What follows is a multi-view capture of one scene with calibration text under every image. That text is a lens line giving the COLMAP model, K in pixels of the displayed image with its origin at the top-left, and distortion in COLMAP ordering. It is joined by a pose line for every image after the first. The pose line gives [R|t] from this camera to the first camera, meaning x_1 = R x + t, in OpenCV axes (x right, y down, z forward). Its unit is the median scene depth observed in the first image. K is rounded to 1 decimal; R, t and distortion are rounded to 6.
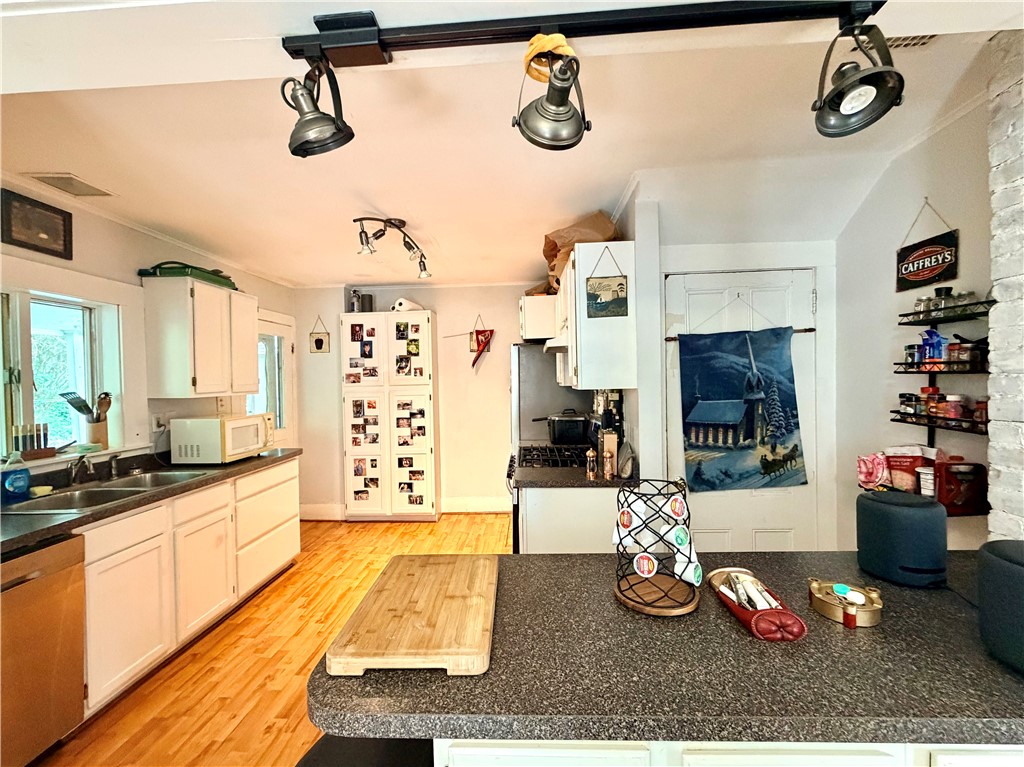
lens RADIAL K [[431.4, 0, 508.5], [0, 431.4, 384.5], [0, 0, 1]] dist [-0.000356, 0.000177]
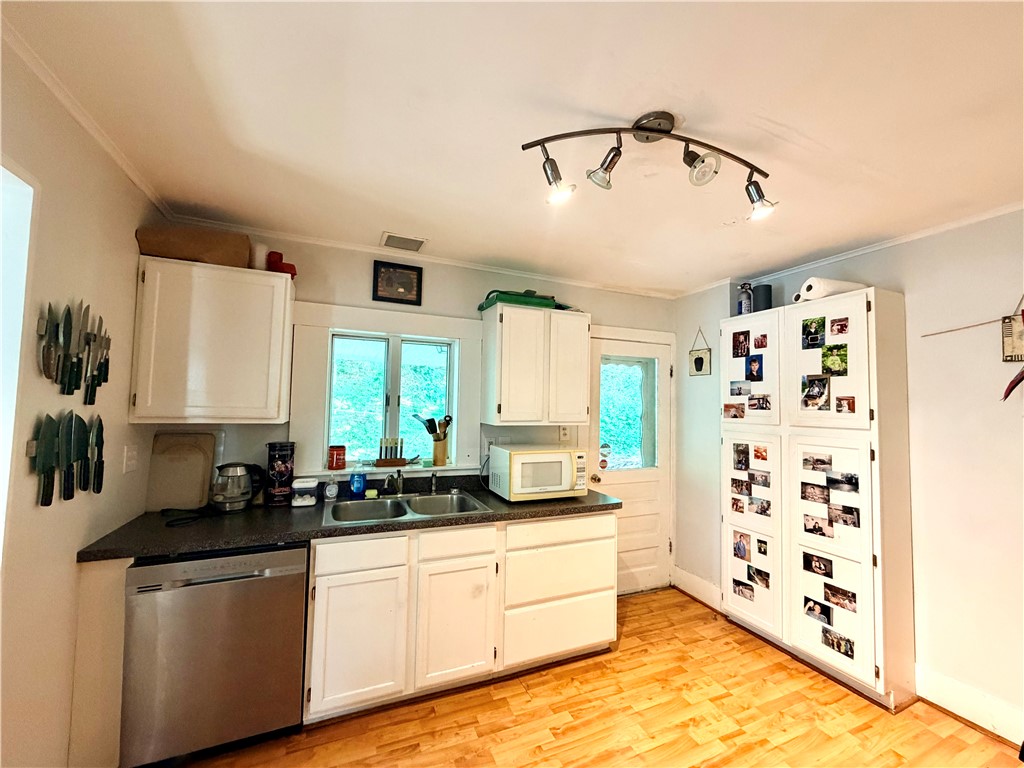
lens RADIAL K [[405.4, 0, 515.7], [0, 405.4, 384.8], [0, 0, 1]] dist [-0.001517, -0.000322]
pose [[0.434912, -0.013630, -0.900370, 0.068644], [-0.040272, 0.998591, -0.034569, -0.019943], [0.899572, 0.051295, 0.433750, 0.406857]]
